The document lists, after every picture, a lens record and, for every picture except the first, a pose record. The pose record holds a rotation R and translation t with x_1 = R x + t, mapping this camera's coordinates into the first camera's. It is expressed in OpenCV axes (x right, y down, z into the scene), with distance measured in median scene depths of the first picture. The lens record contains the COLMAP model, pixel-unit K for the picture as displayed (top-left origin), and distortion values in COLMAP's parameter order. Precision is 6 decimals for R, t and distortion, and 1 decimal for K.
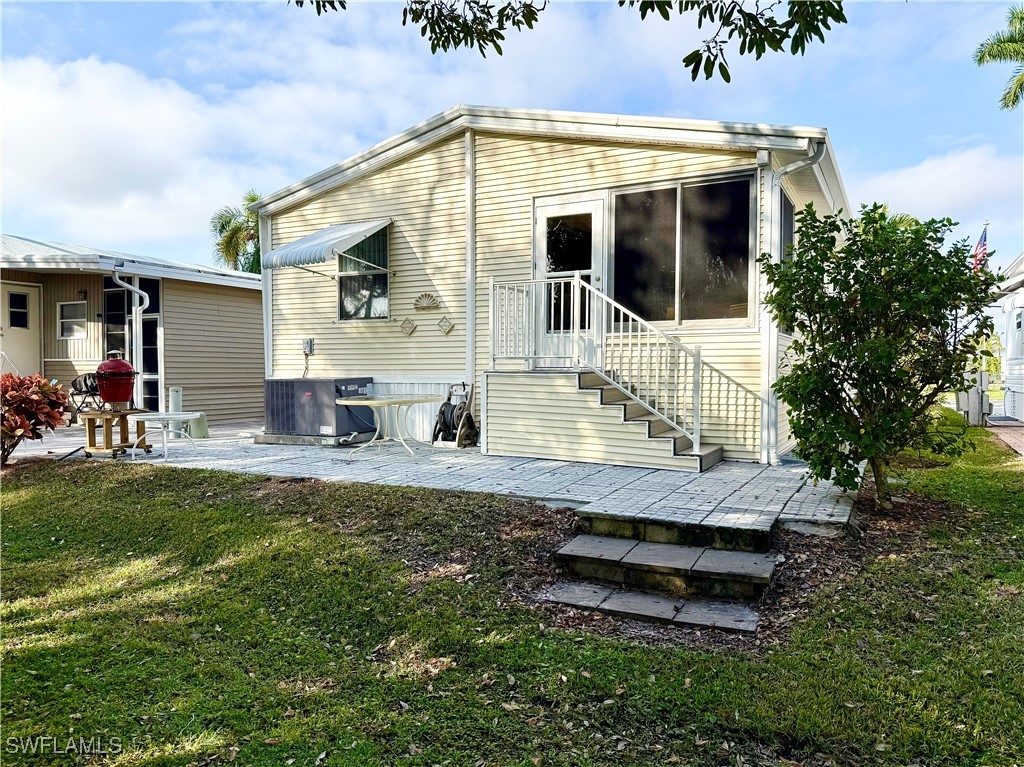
lens RADIAL K [[740.2, 0, 506.5], [0, 740.2, 390.8], [0, 0, 1]] dist [0.080796, -0.105957]
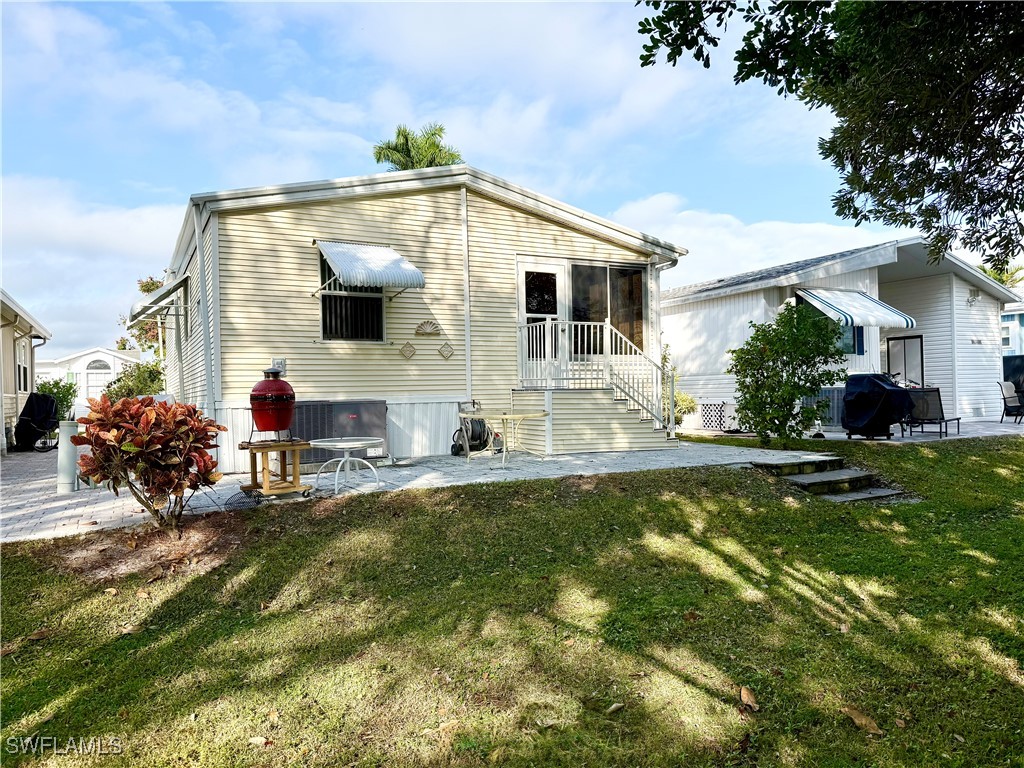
lens RADIAL K [[740.2, 0, 506.5], [0, 740.2, 391.3], [0, 0, 1]] dist [0.080796, -0.105957]
pose [[0.546114, -0.005889, 0.837690, -1.007317], [0.043993, 0.998797, -0.021658, 0.001846], [-0.836555, 0.048680, 0.545716, 0.321880]]
